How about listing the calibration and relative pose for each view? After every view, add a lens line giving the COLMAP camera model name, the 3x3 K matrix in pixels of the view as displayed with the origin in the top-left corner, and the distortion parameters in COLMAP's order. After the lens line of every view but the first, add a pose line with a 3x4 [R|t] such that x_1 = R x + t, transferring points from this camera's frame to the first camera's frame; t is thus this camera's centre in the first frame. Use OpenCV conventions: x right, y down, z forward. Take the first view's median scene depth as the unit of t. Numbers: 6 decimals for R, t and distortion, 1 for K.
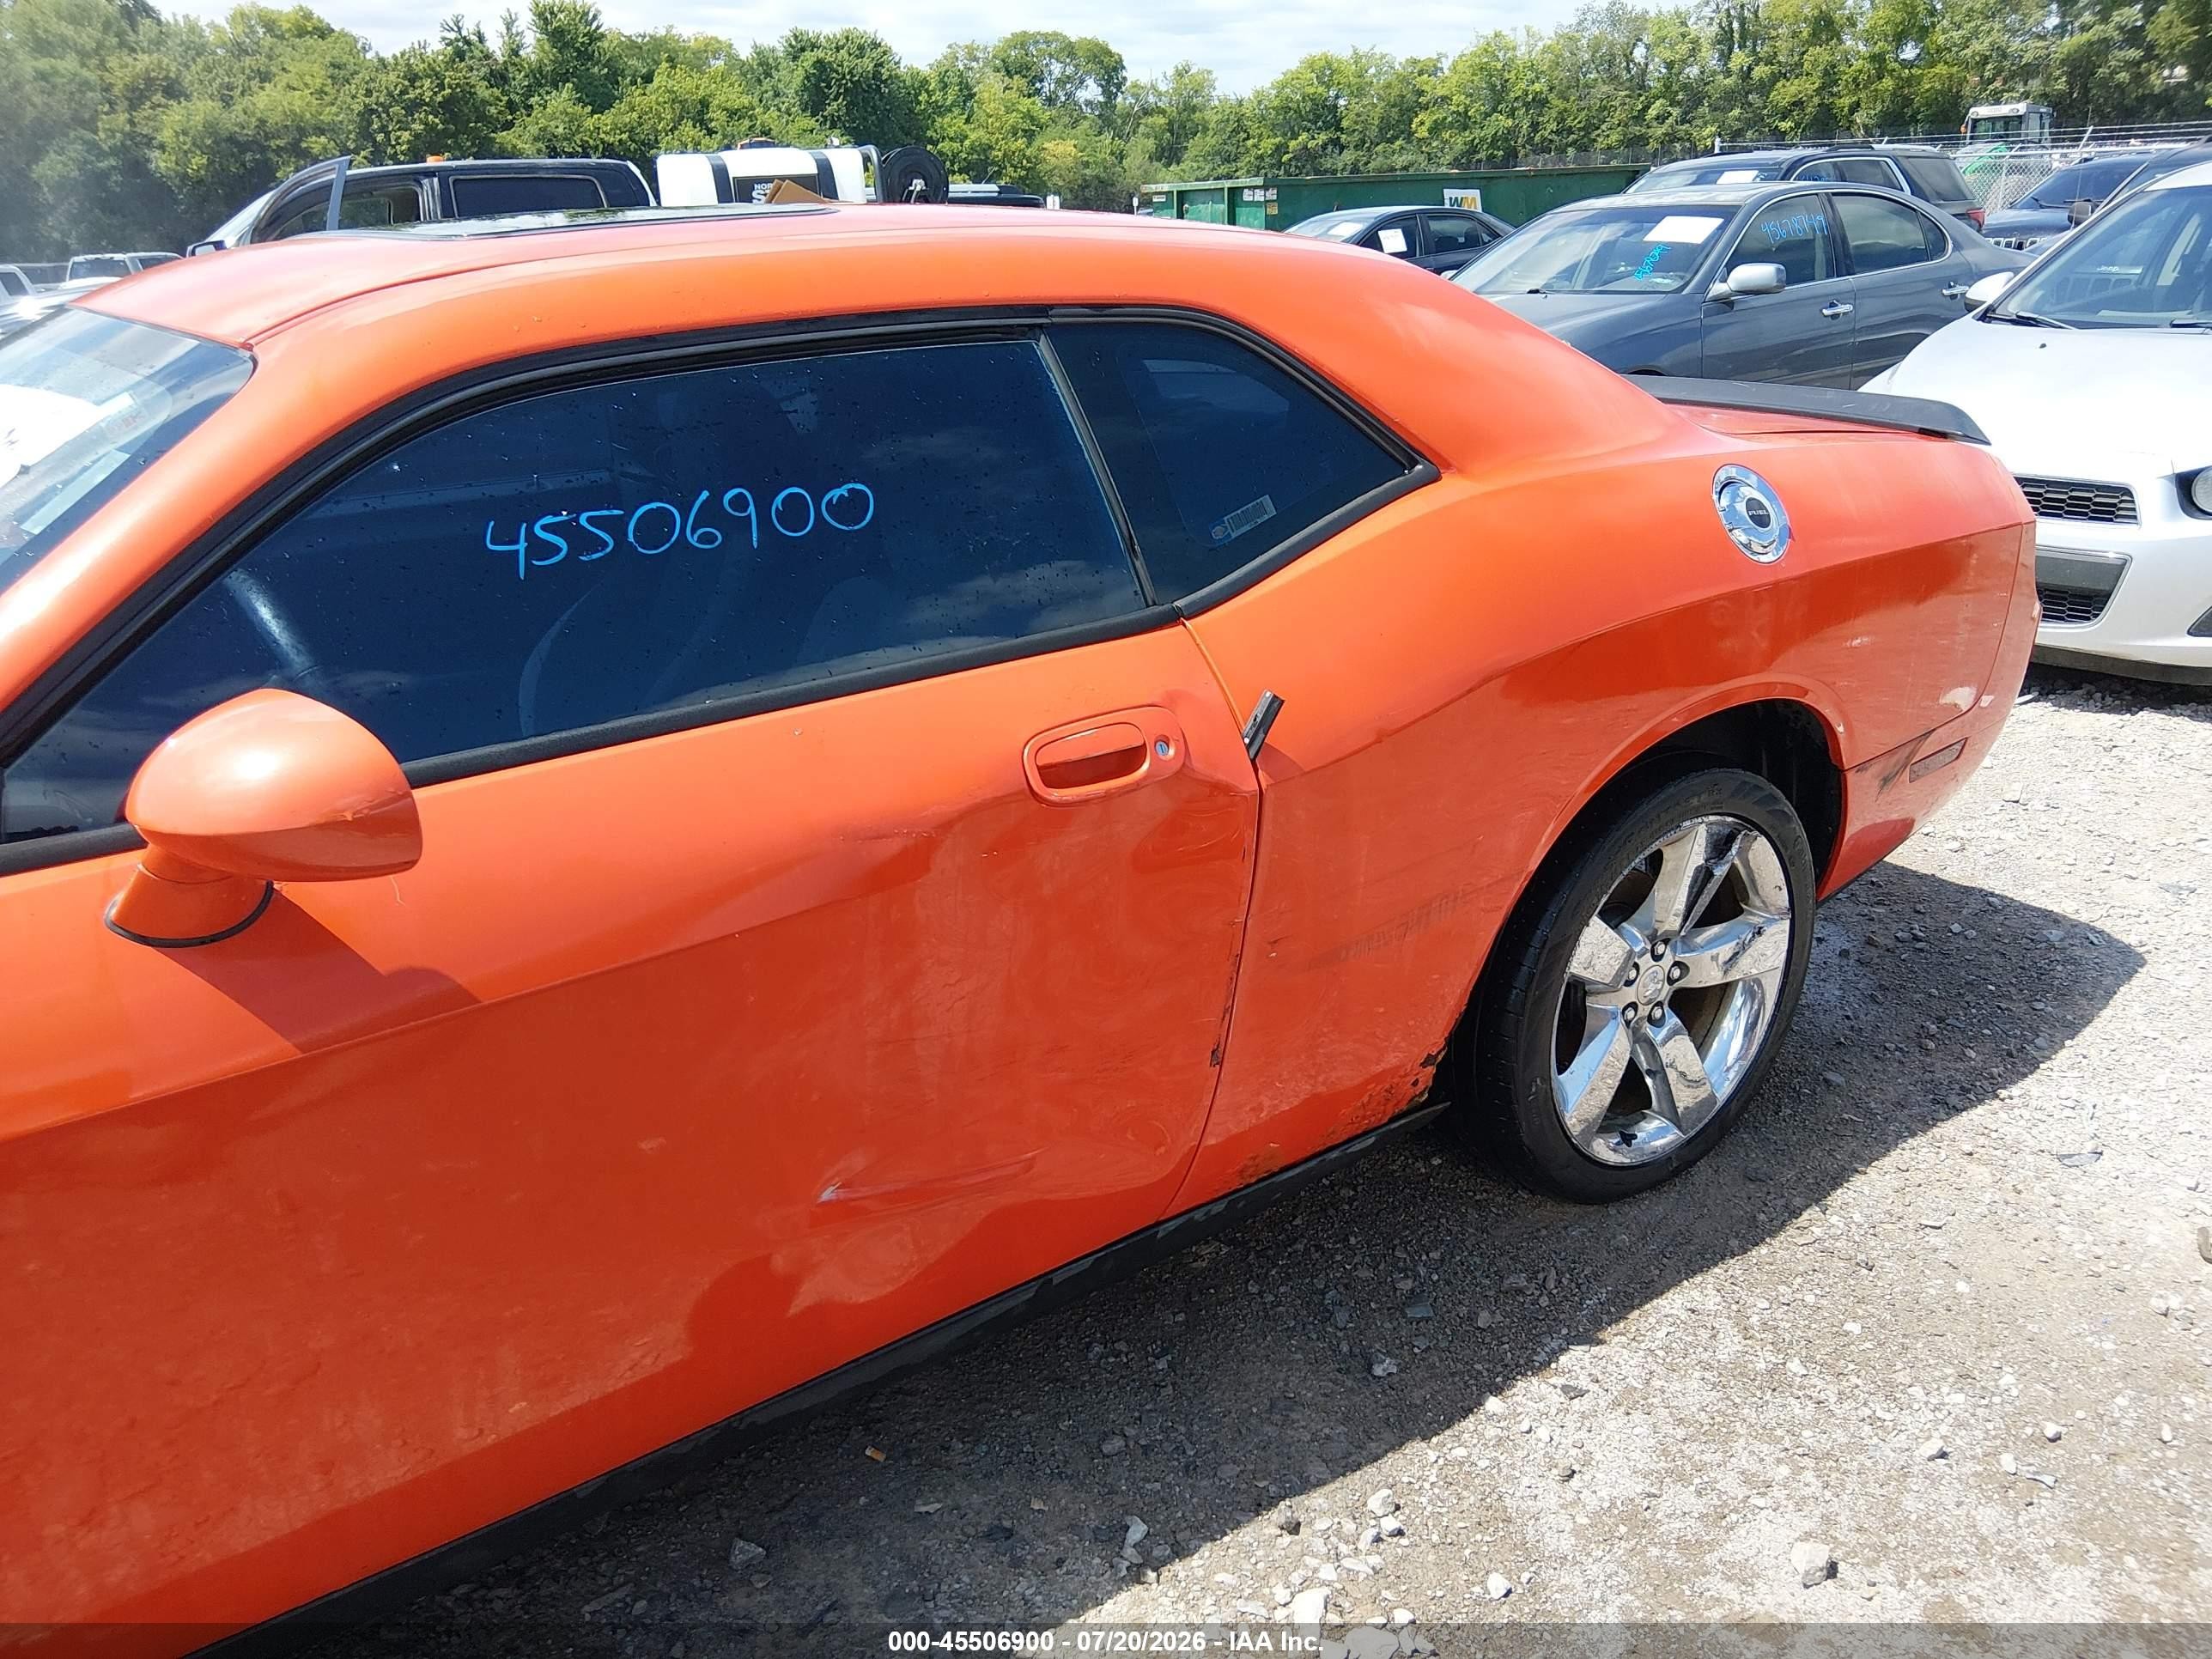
lens RADIAL K [[1691.8, 0, 1110.1], [0, 1691.8, 828.0], [0, 0, 1]] dist [0.057172, -0.100161]
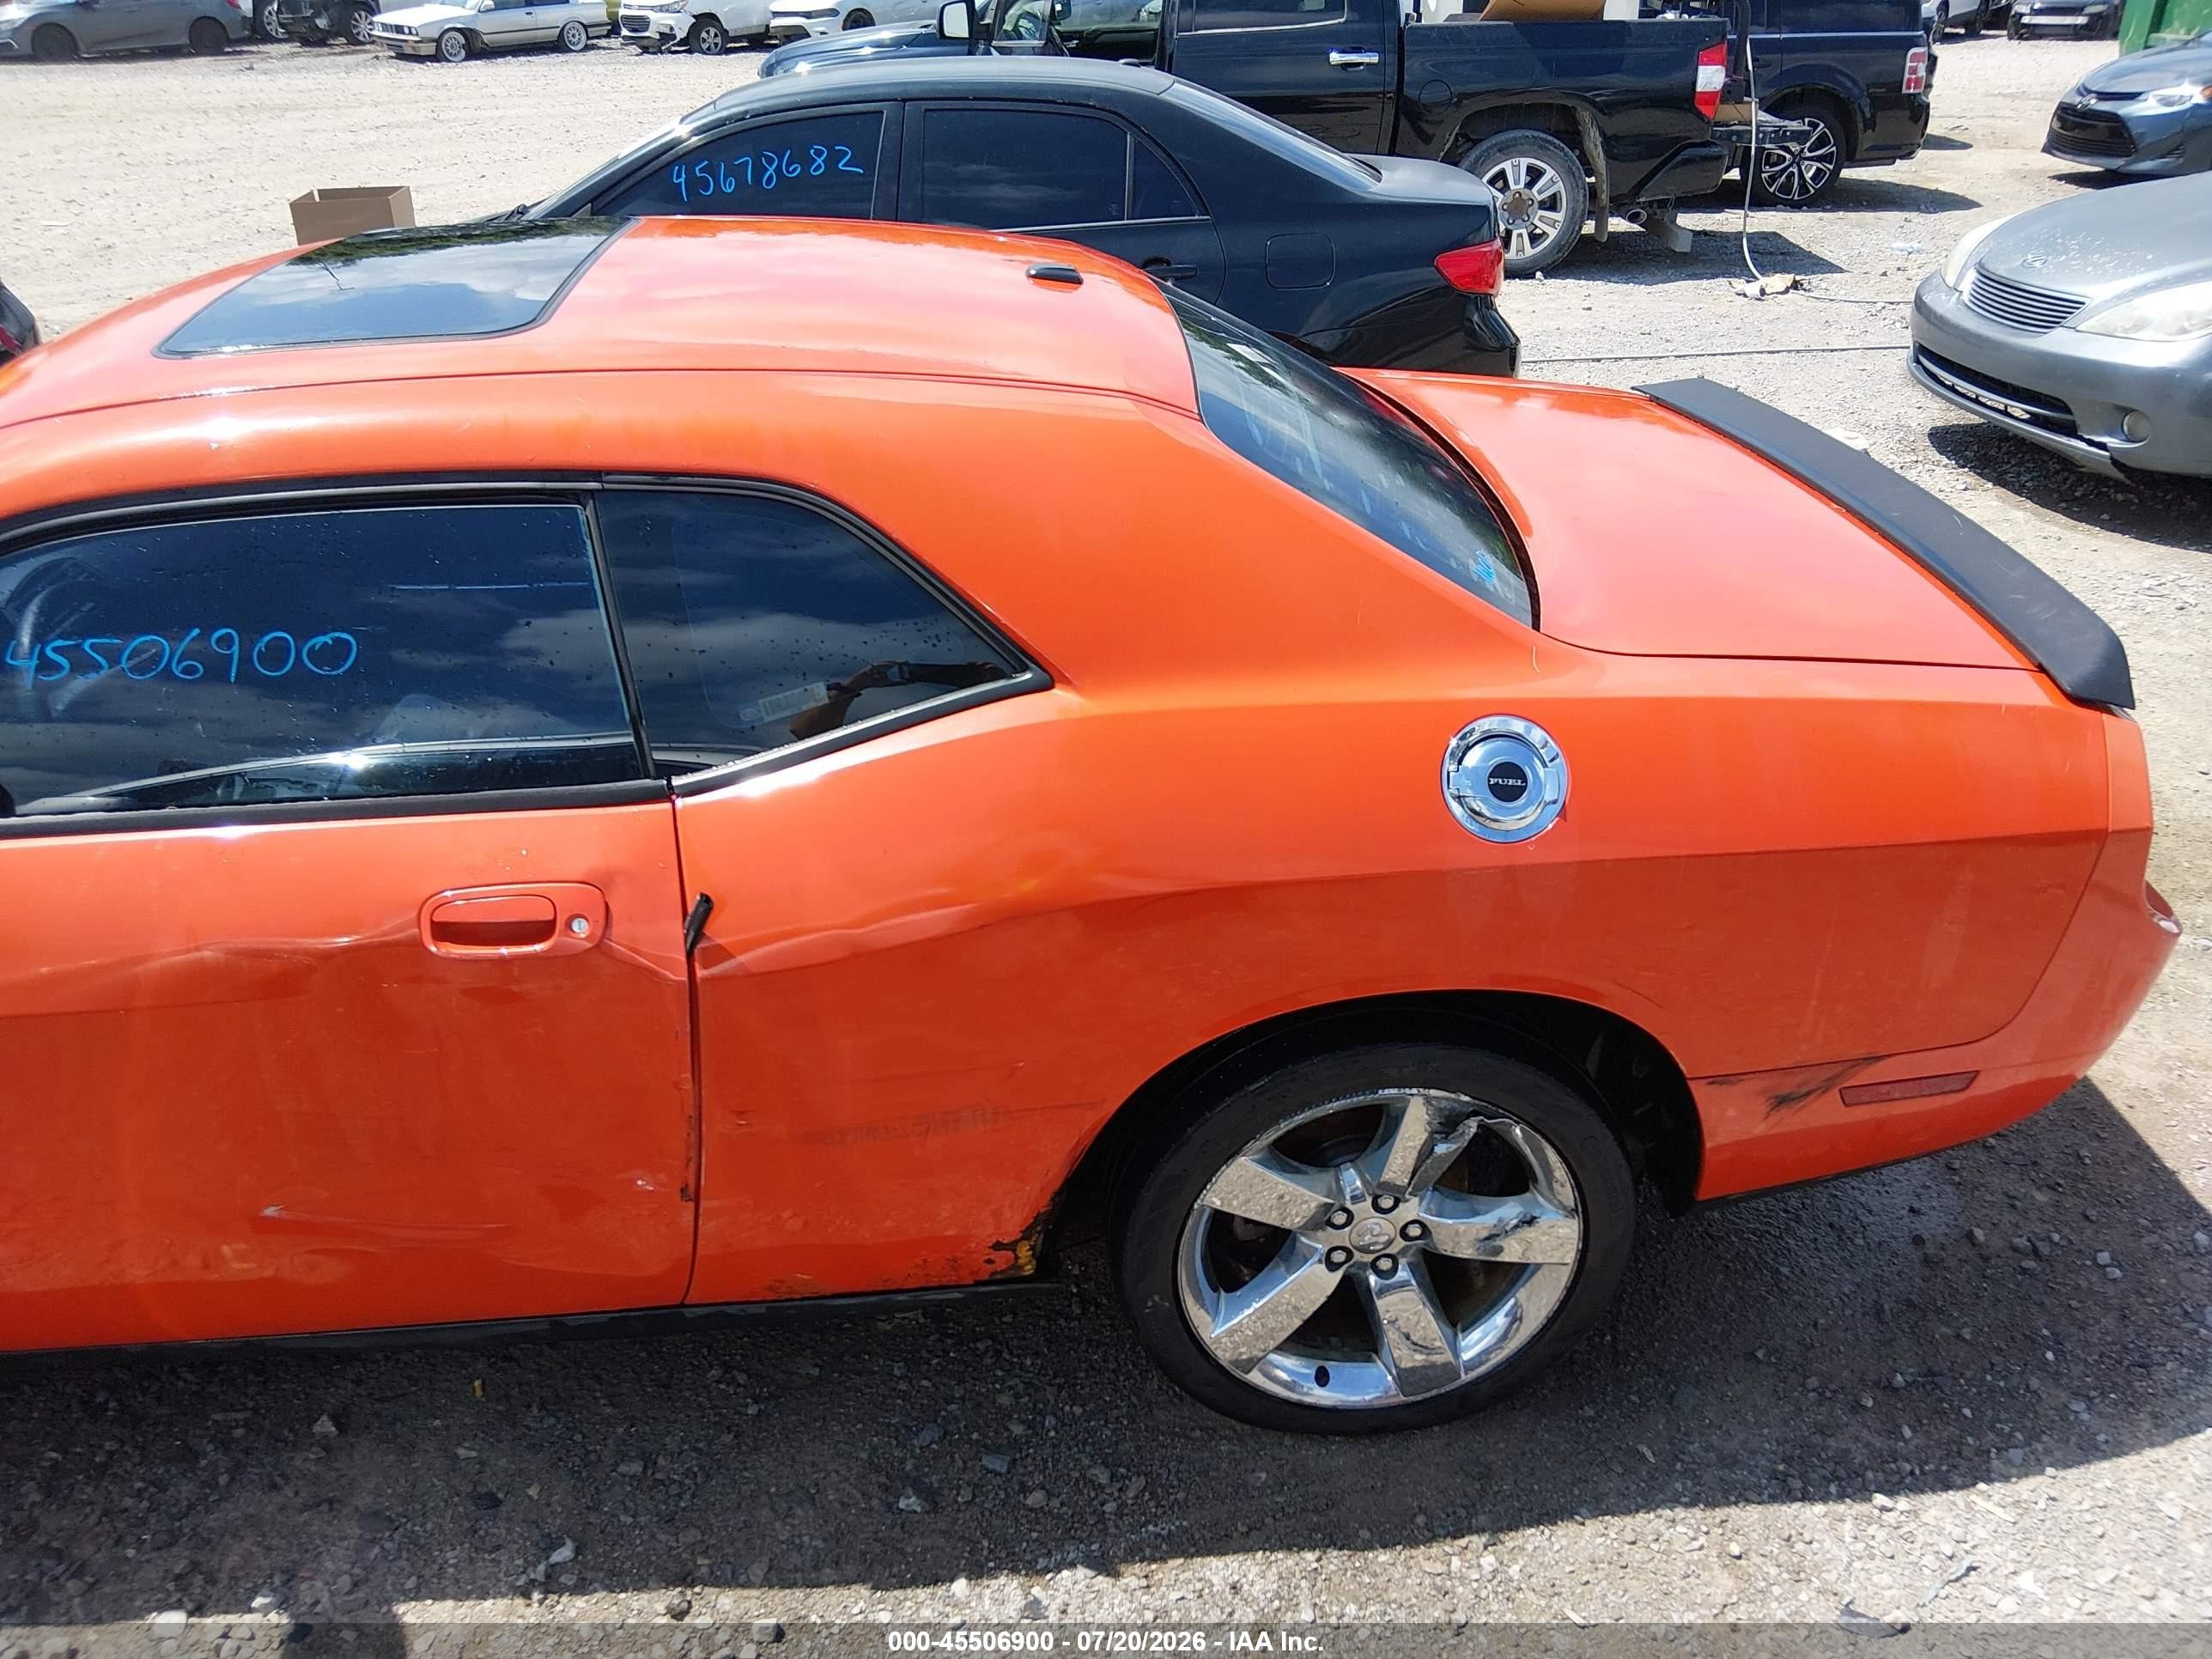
lens RADIAL K [[1691.8, 0, 1108.4], [0, 1691.8, 830.8], [0, 0, 1]] dist [0.057172, -0.100161]
pose [[0.861390, 0.269921, -0.430290, 0.603257], [-0.197878, 0.958518, 0.205150, -0.310004], [0.467815, -0.091570, 0.879070, 0.189412]]
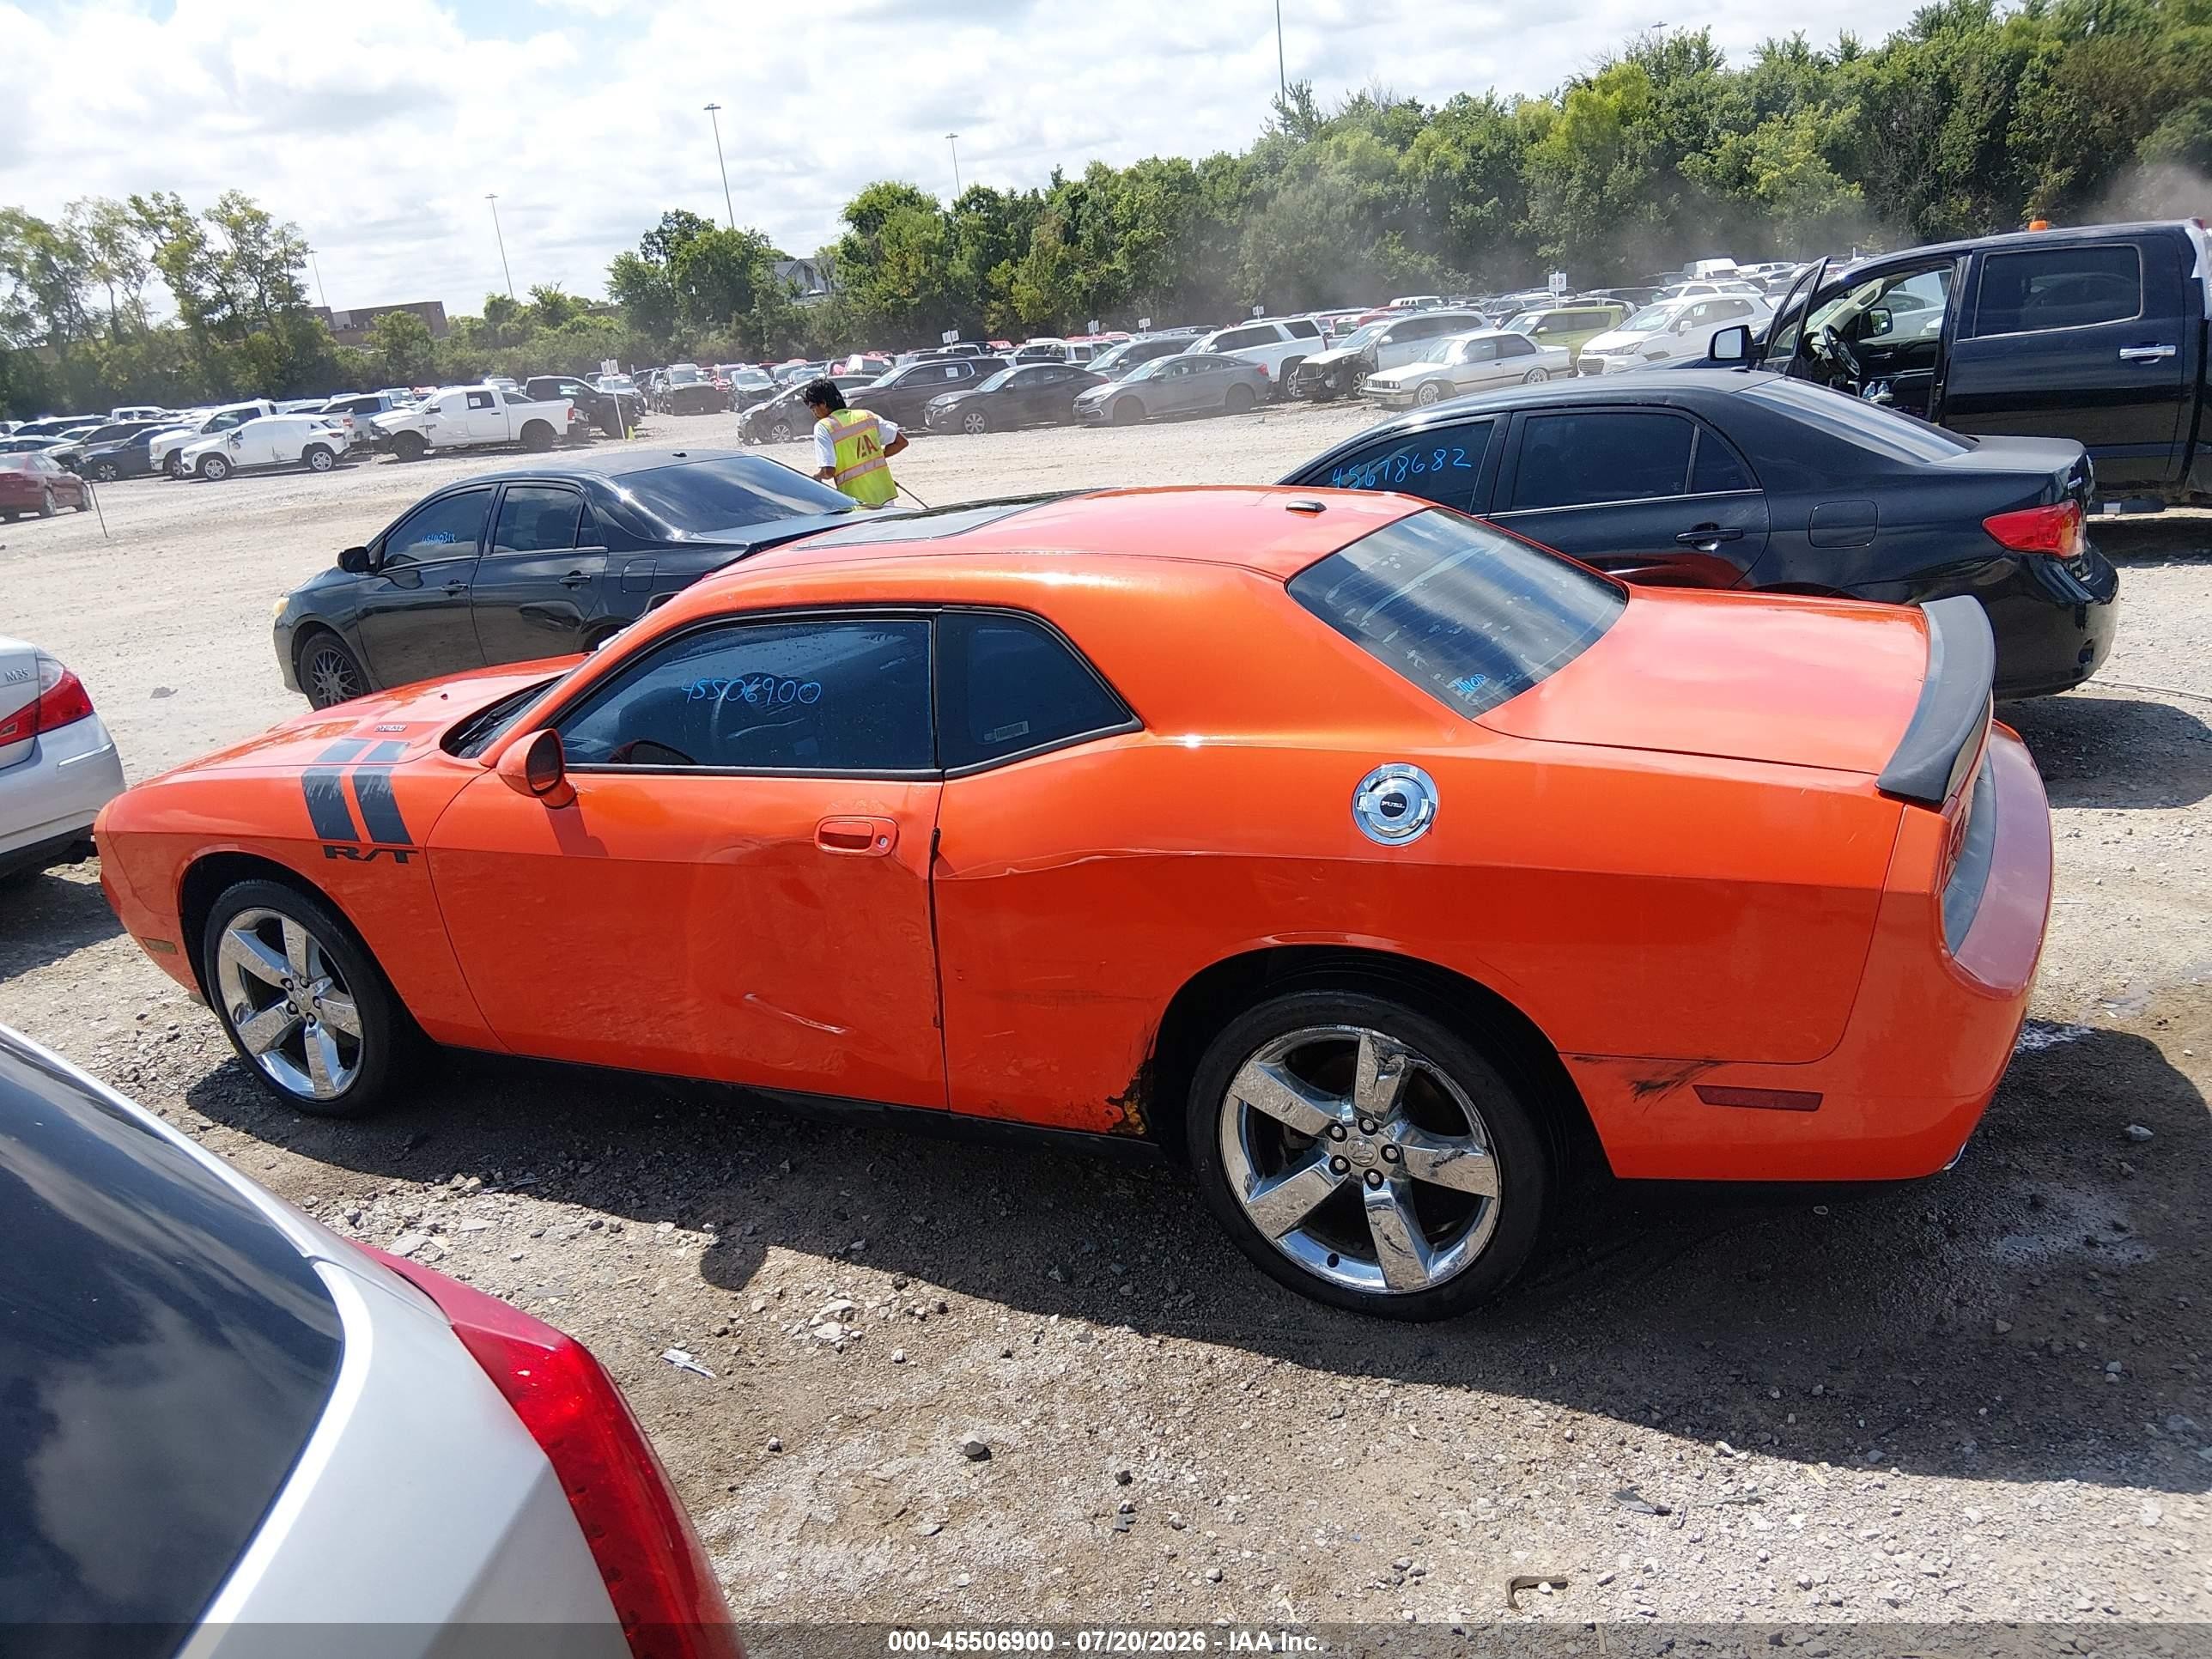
lens RADIAL K [[1691.8, 0, 1094.3], [0, 1691.8, 817.5], [0, 0, 1]] dist [0.057172, -0.100161]
pose [[0.465317, 0.237756, -0.852615, 1.419188], [-0.224516, 0.963451, 0.146134, -0.326199], [0.856197, 0.123427, 0.501690, 0.198194]]
